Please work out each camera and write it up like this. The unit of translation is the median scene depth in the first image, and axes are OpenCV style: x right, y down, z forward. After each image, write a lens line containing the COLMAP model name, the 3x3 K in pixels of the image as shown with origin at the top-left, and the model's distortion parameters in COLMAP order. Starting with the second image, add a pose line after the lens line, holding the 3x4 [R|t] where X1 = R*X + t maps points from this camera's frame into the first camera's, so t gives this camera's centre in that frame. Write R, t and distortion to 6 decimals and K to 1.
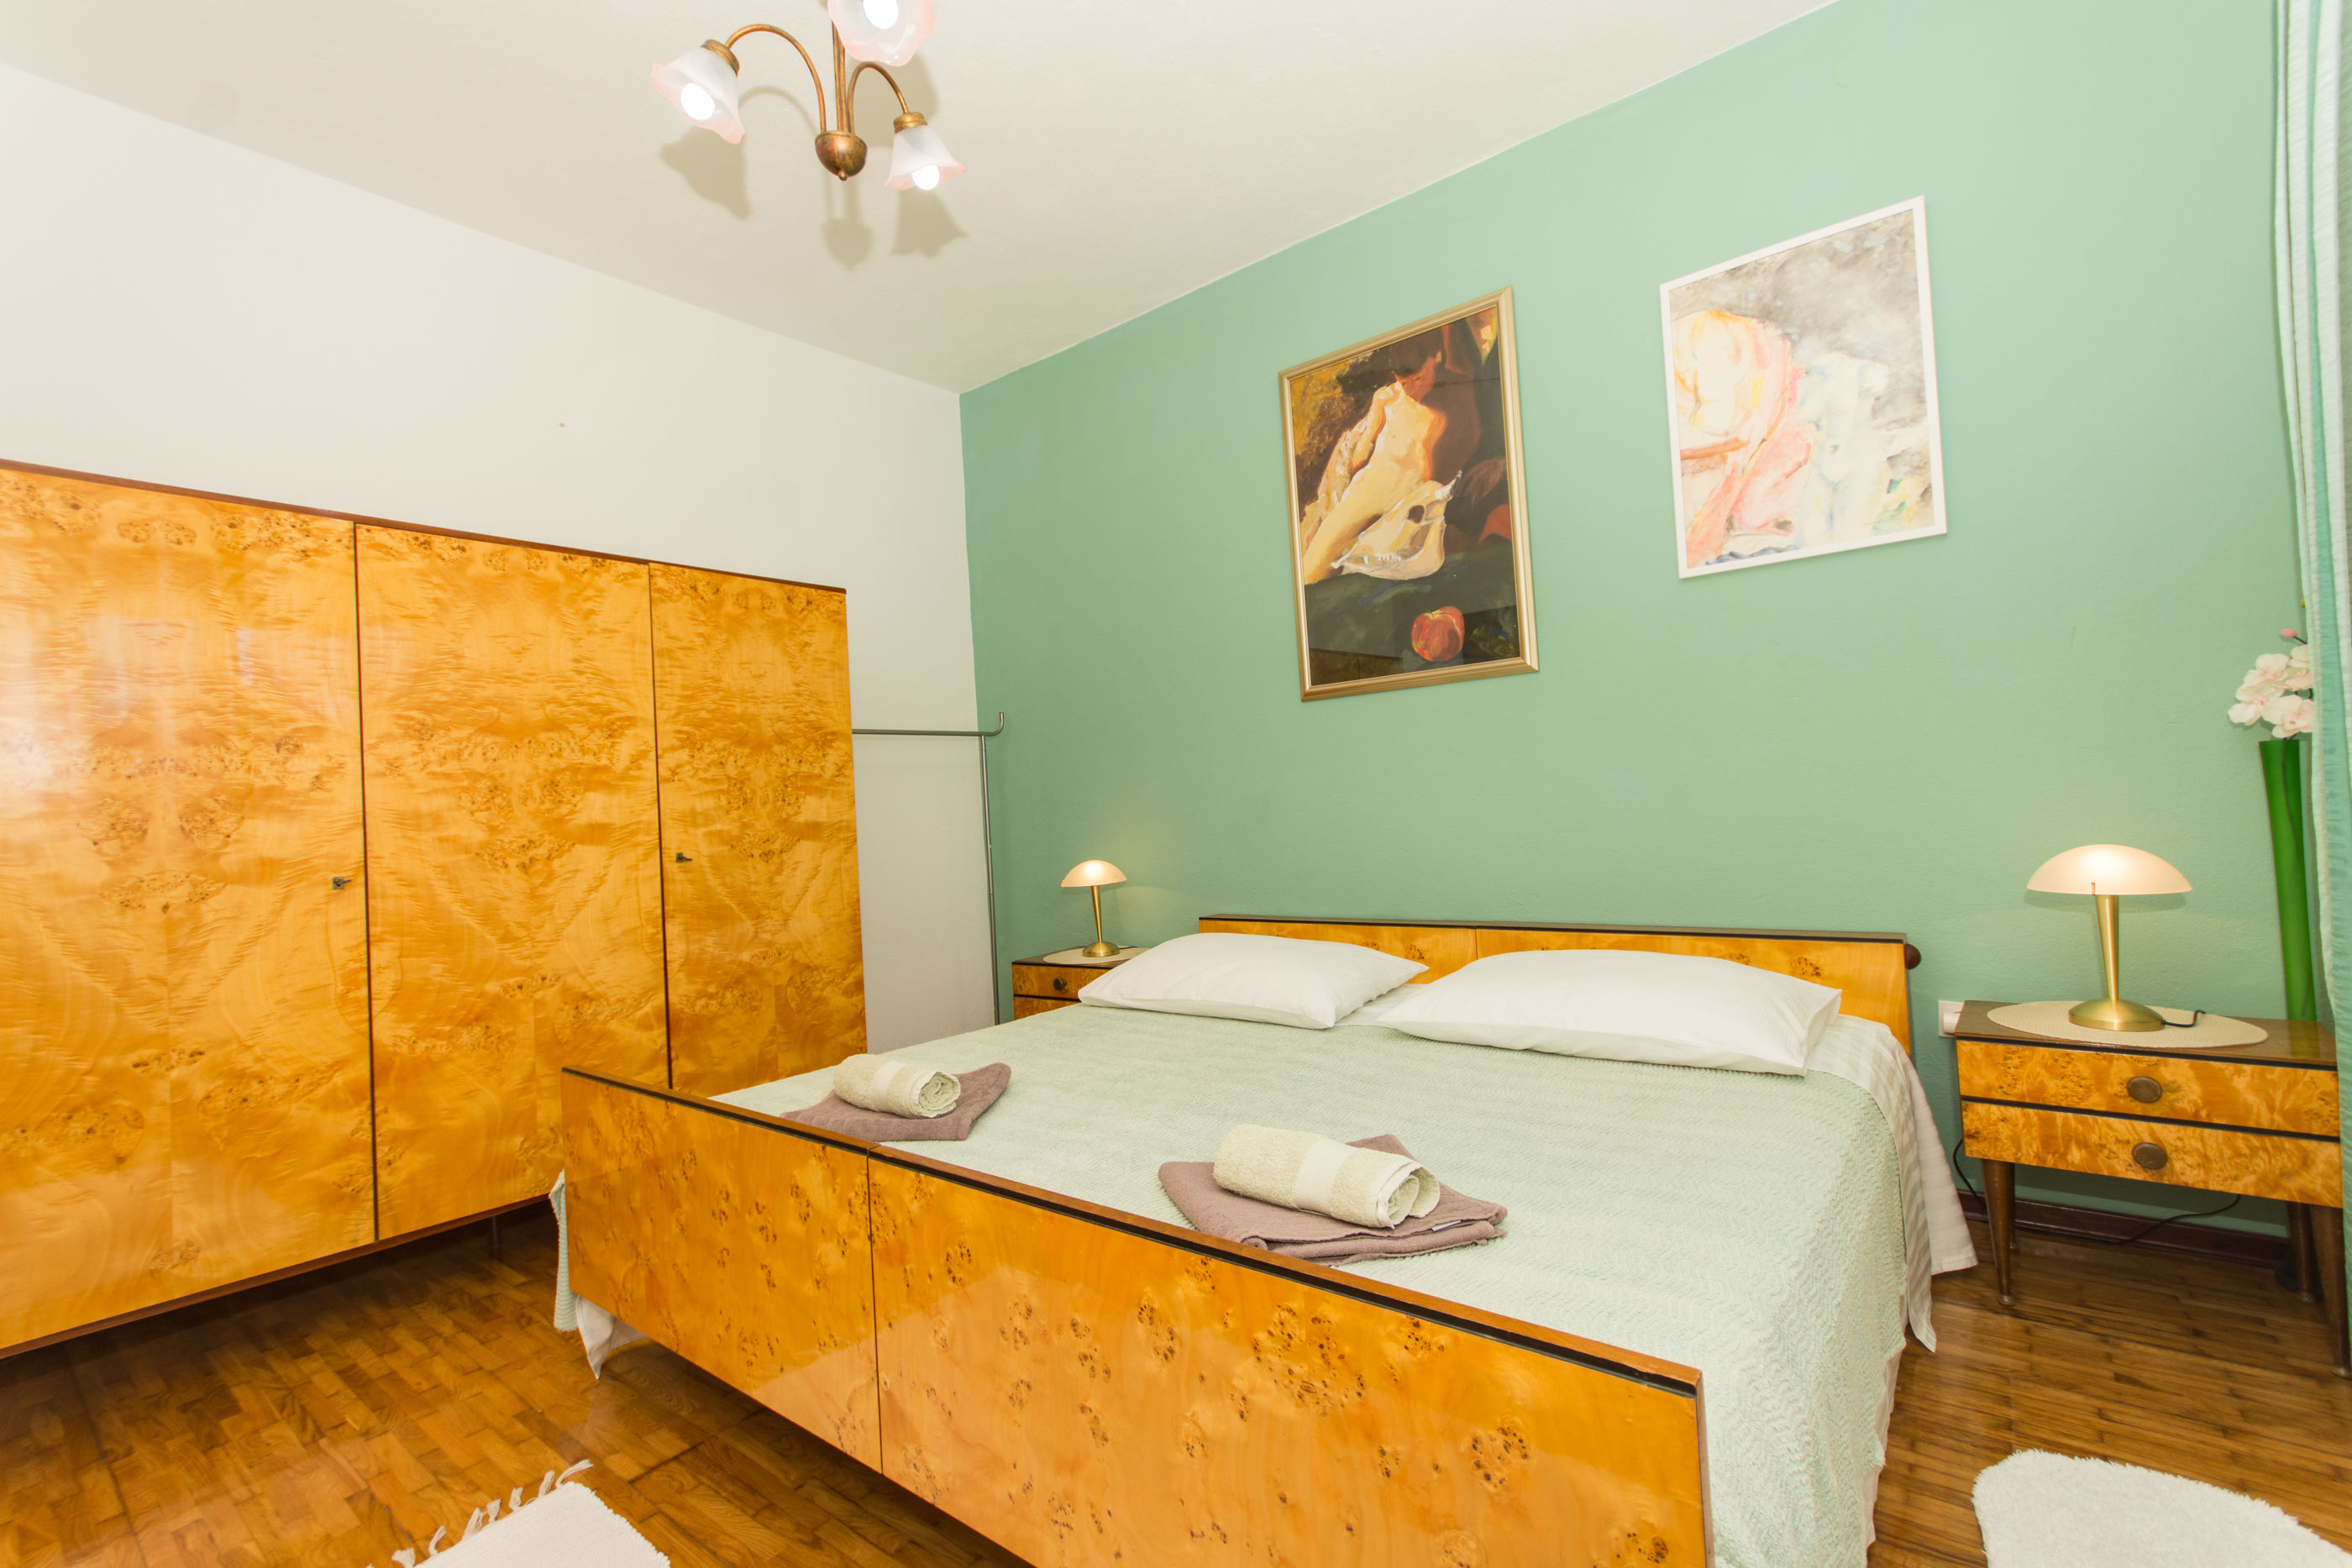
lens RADIAL K [[1028.9, 0, 1173.8], [0, 1028.9, 782.4], [0, 0, 1]] dist [0.009978, -0.003528]
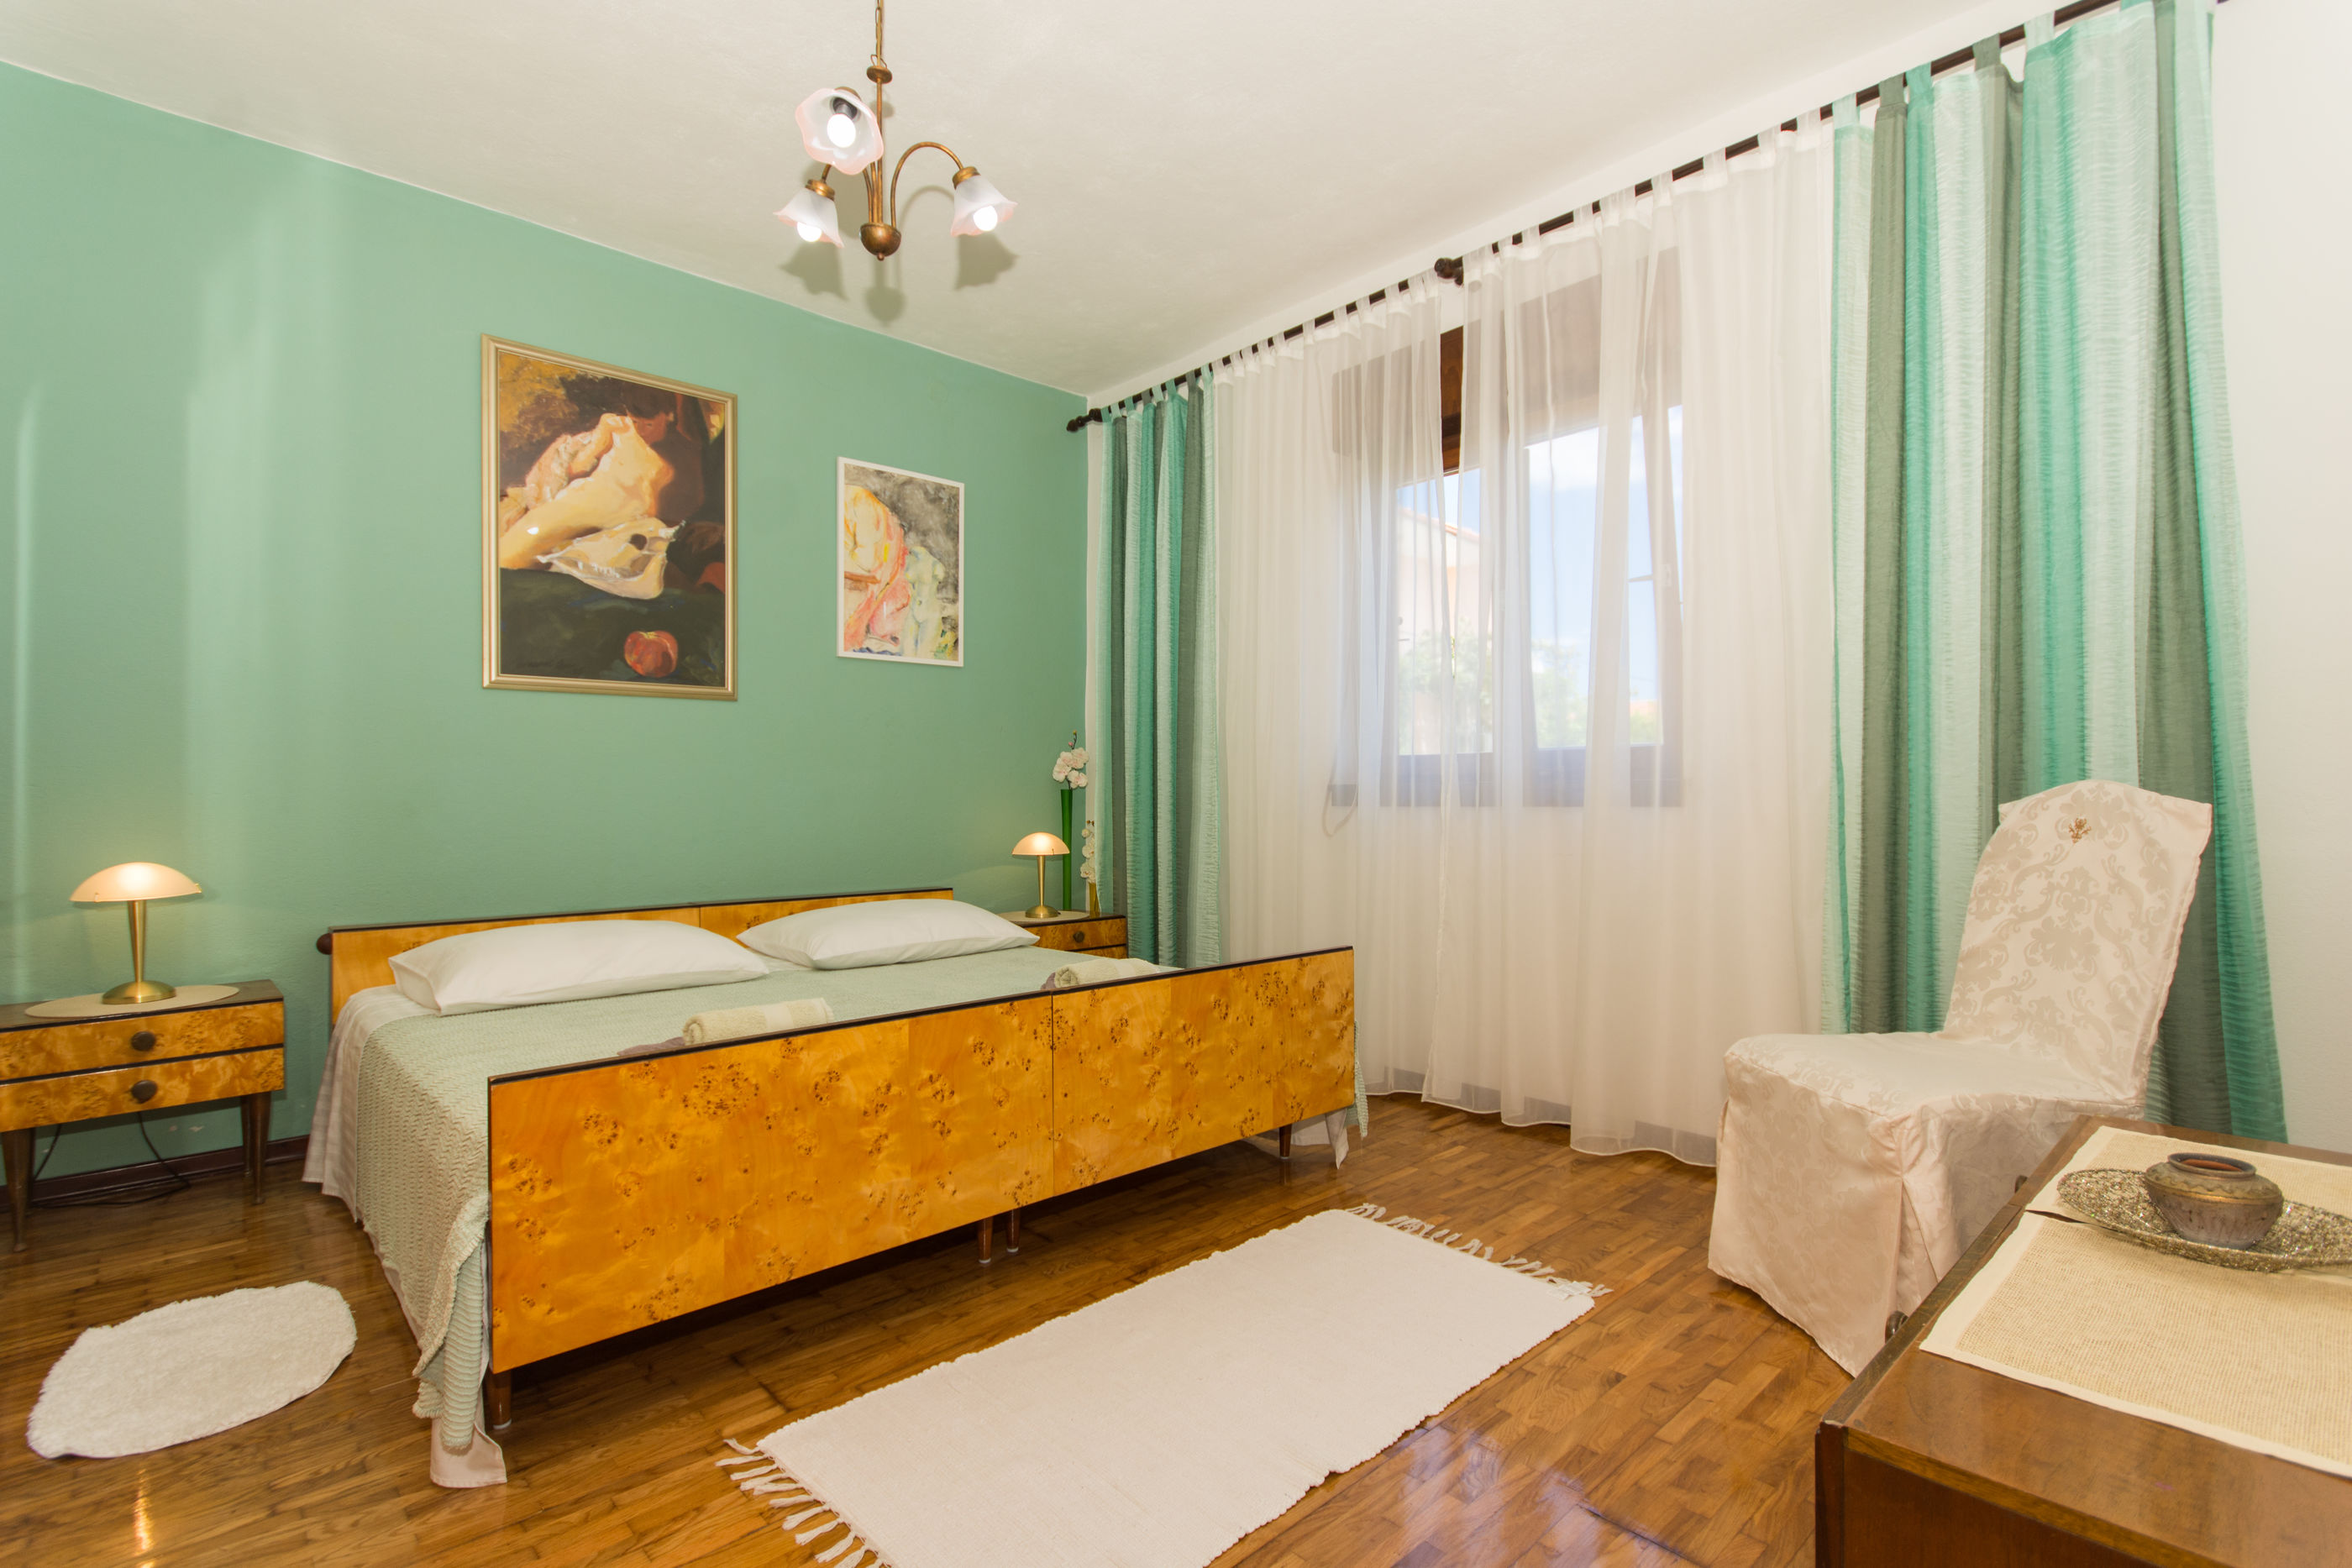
lens RADIAL K [[1113.0, 0, 1174.0], [0, 1113.0, 785.5], [0, 0, 1]] dist [0.000267, -0.000001]
pose [[0.136848, 0.063477, 0.988556, -0.866573], [-0.025892, 0.997833, -0.060488, 0.061007], [-0.990254, -0.017318, 0.138195, 0.258394]]
